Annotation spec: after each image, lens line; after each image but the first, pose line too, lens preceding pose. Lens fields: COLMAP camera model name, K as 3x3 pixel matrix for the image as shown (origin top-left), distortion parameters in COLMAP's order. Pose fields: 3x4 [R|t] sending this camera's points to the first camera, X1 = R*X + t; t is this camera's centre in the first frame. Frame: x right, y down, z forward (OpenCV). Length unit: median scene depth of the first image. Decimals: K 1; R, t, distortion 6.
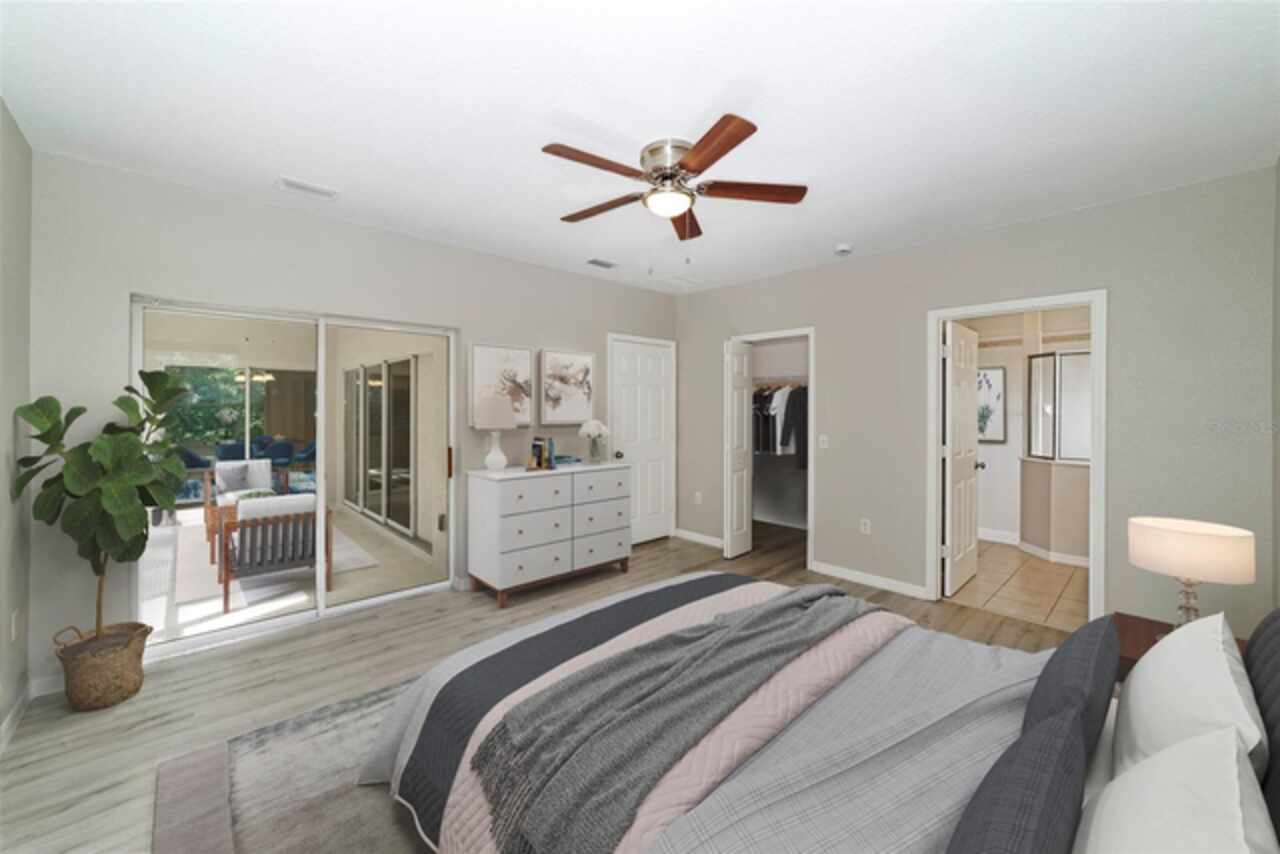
lens RADIAL K [[496.7, 0, 636.2], [0, 496.7, 413.5], [0, 0, 1]] dist [-0.000445, -0.000027]
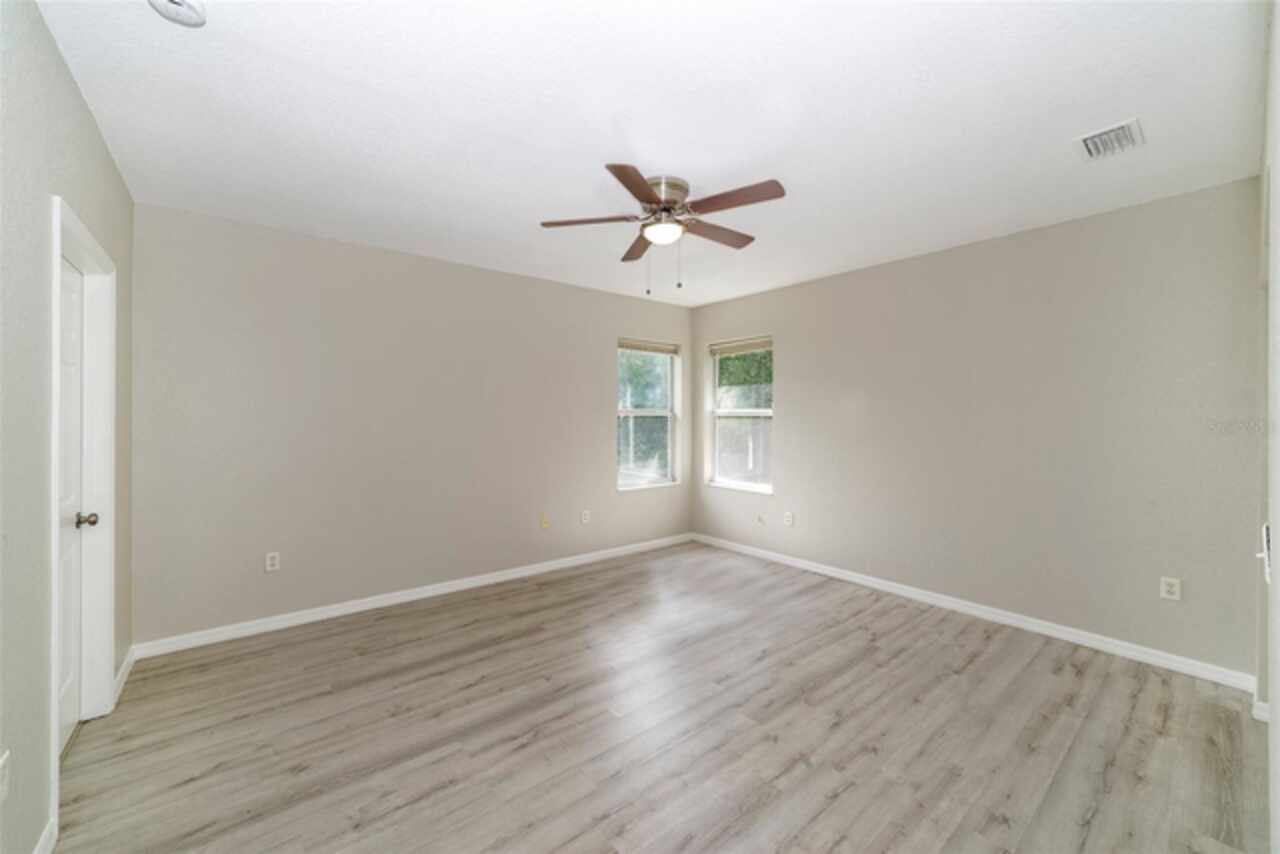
lens RADIAL K [[496.7, 0, 644.0], [0, 496.7, 418.9], [0, 0, 1]] dist [-0.000445, -0.000027]
pose [[-0.998165, -0.007298, 0.060113, 0.037060], [-0.006344, 0.999851, 0.016041, -0.027779], [-0.060221, 0.015631, -0.998063, 1.781723]]
